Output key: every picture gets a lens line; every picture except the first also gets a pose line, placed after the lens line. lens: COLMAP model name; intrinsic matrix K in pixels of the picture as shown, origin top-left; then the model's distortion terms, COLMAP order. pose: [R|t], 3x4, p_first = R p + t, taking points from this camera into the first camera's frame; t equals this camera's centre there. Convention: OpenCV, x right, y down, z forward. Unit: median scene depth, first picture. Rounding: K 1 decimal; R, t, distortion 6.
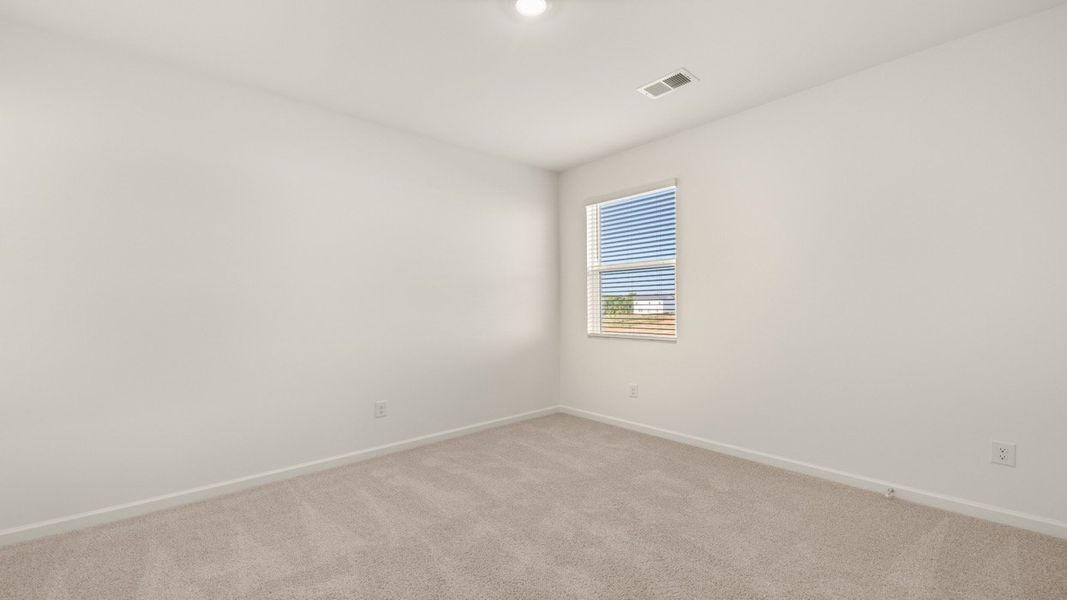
lens RADIAL K [[477.6, 0, 533.5], [0, 477.6, 300.0], [0, 0, 1]] dist [-0.017010, 0.000020]
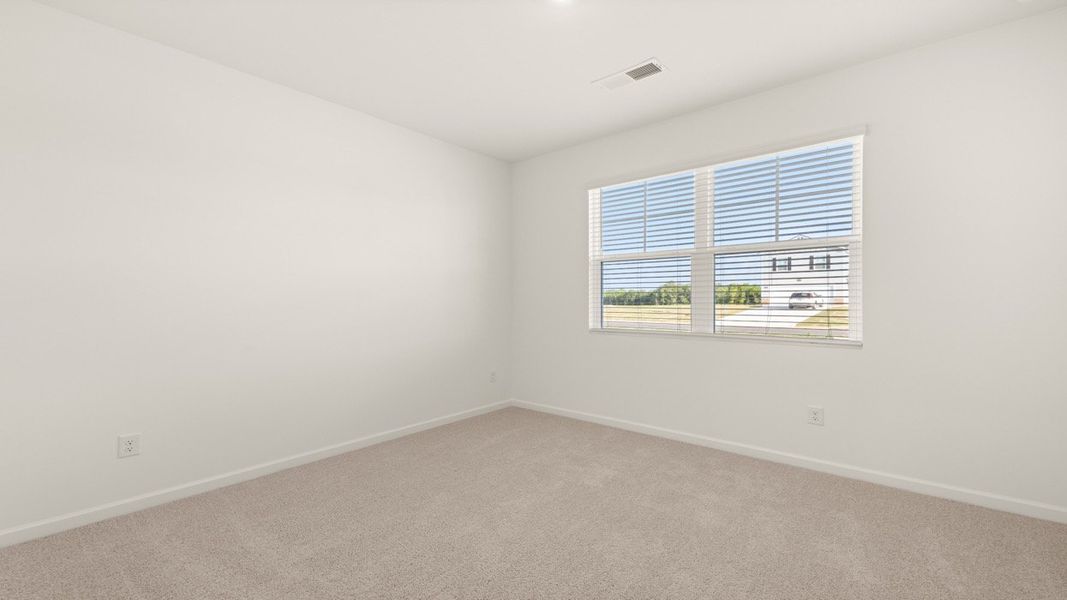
lens RADIAL K [[439.3, 0, 532.4], [0, 439.3, 306.9], [0, 0, 1]] dist [0.011156, -0.000231]
pose [[0.981685, -0.002715, 0.190493, -0.153873], [-0.002898, 0.999570, 0.029180, 0.003264], [-0.190491, -0.029198, 0.981255, 0.191890]]
